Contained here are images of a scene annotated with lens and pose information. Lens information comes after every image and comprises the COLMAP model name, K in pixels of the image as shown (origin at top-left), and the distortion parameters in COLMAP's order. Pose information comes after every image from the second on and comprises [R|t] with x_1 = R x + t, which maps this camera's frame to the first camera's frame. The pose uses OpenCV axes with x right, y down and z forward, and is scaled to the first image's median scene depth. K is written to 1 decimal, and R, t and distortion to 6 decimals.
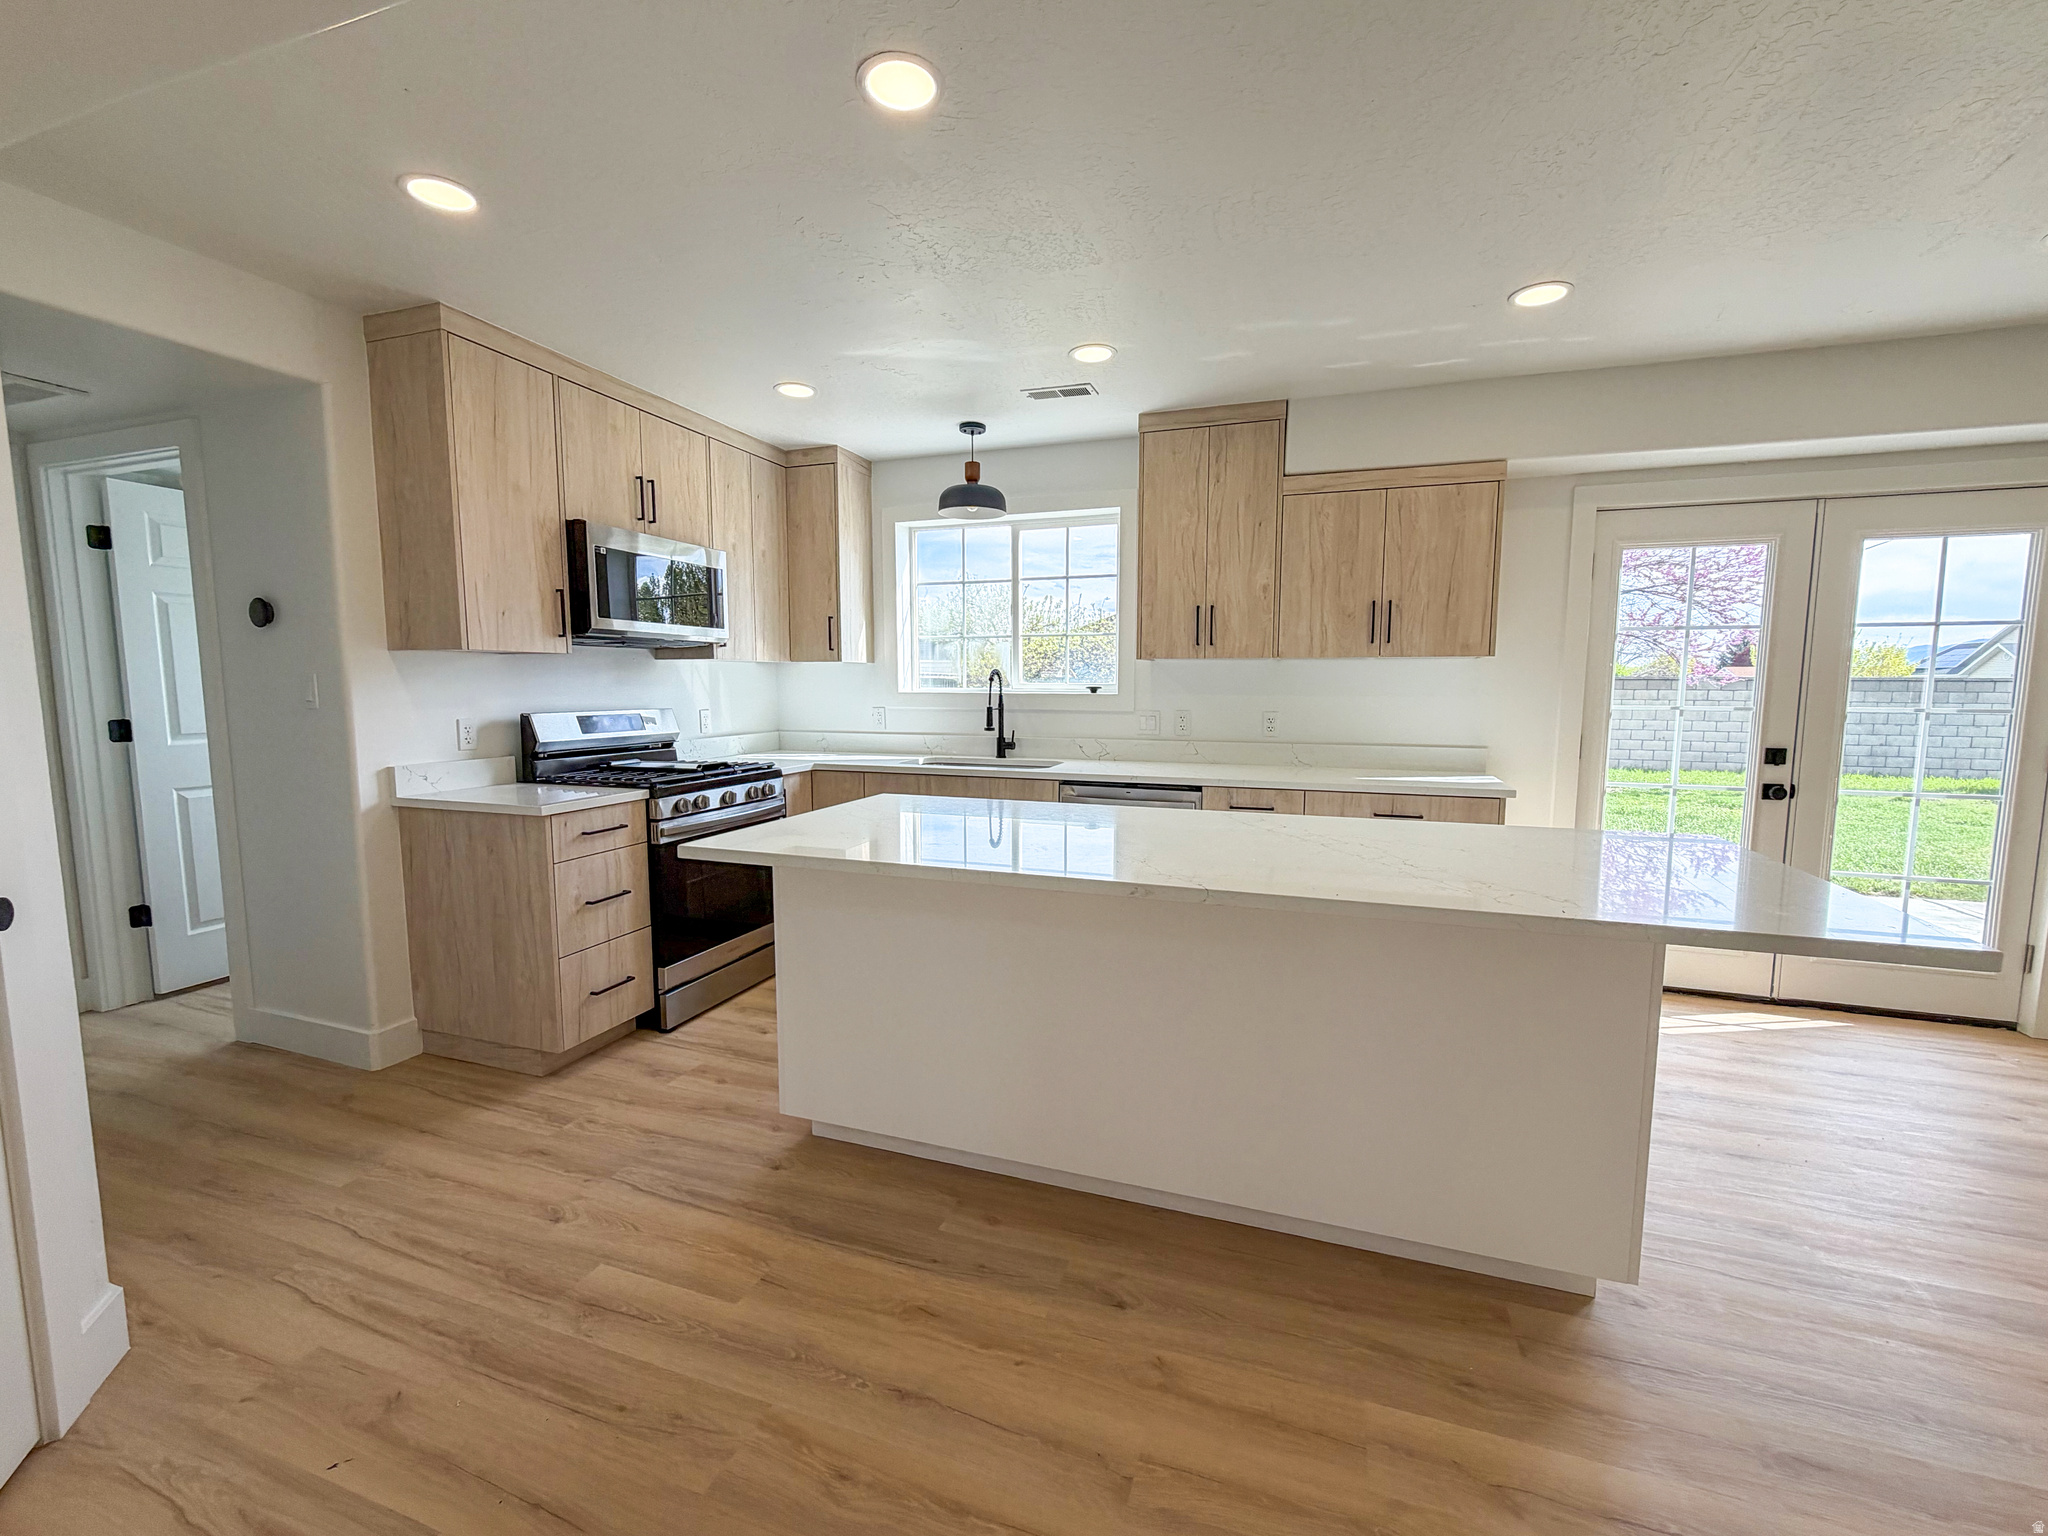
lens RADIAL K [[842.2, 0, 1024.0], [0, 842.2, 768.0], [0, 0, 1]] dist [-0.000333, 0.000260]
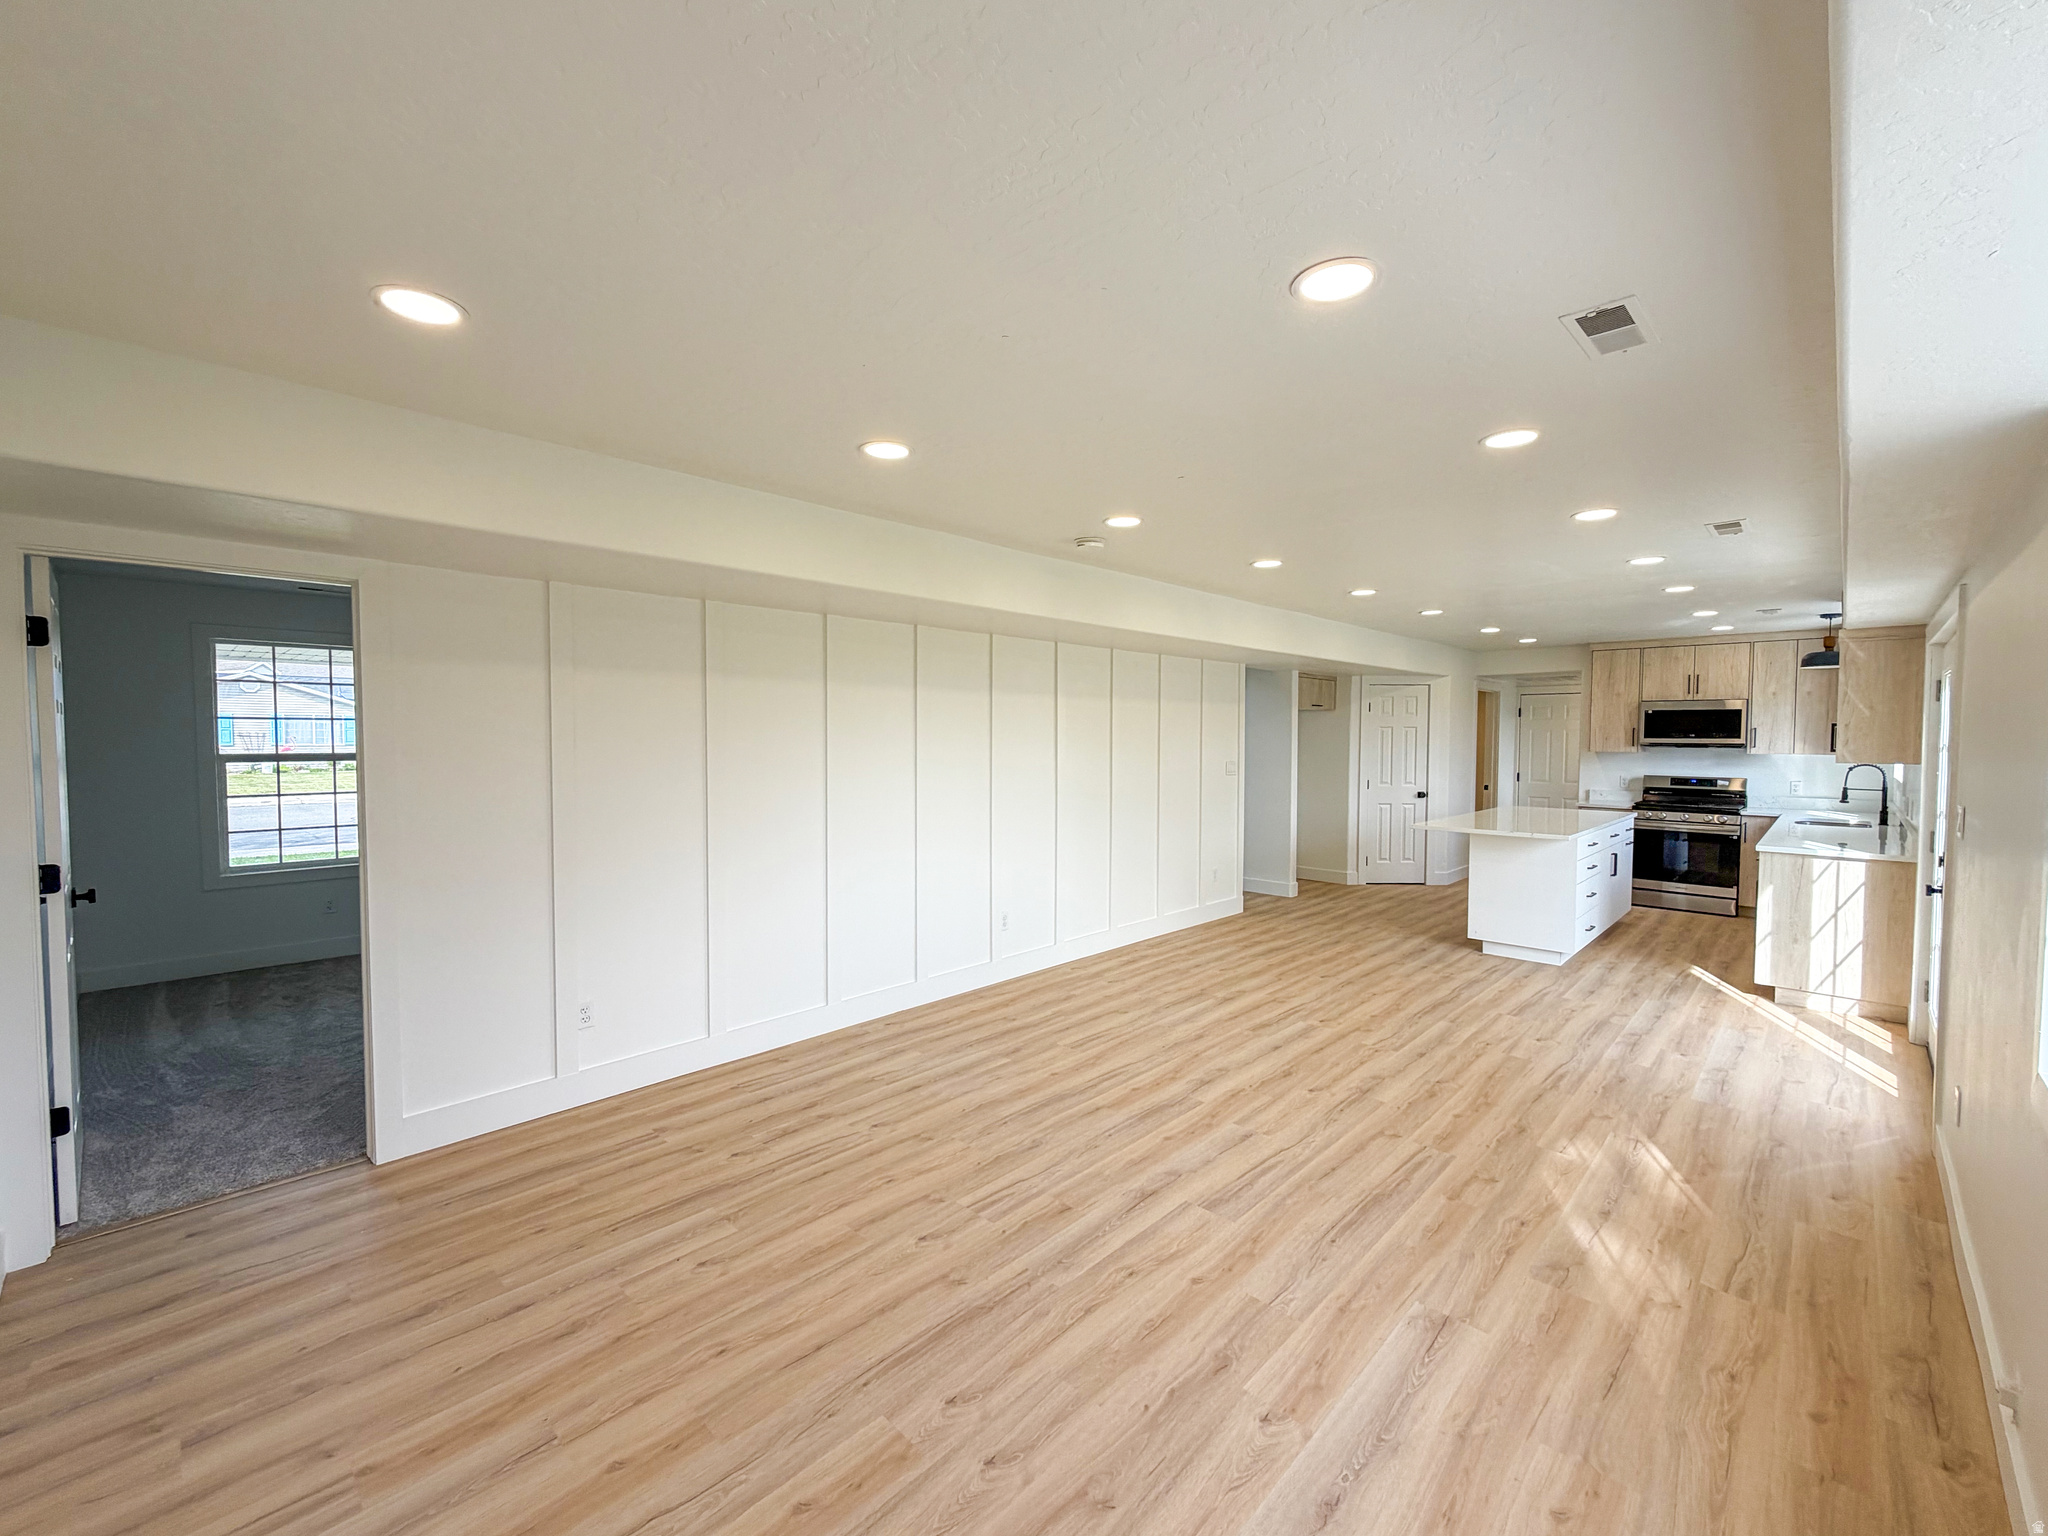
lens RADIAL K [[844.5, 0, 1024.0], [0, 844.5, 768.0], [0, 0, 1]] dist [-0.003521, -0.000340]
pose [[-0.417039, 0.032921, -0.908292, 2.321647], [-0.097309, 0.991982, 0.080634, -0.101825], [0.903665, 0.122012, -0.410492, 0.328486]]
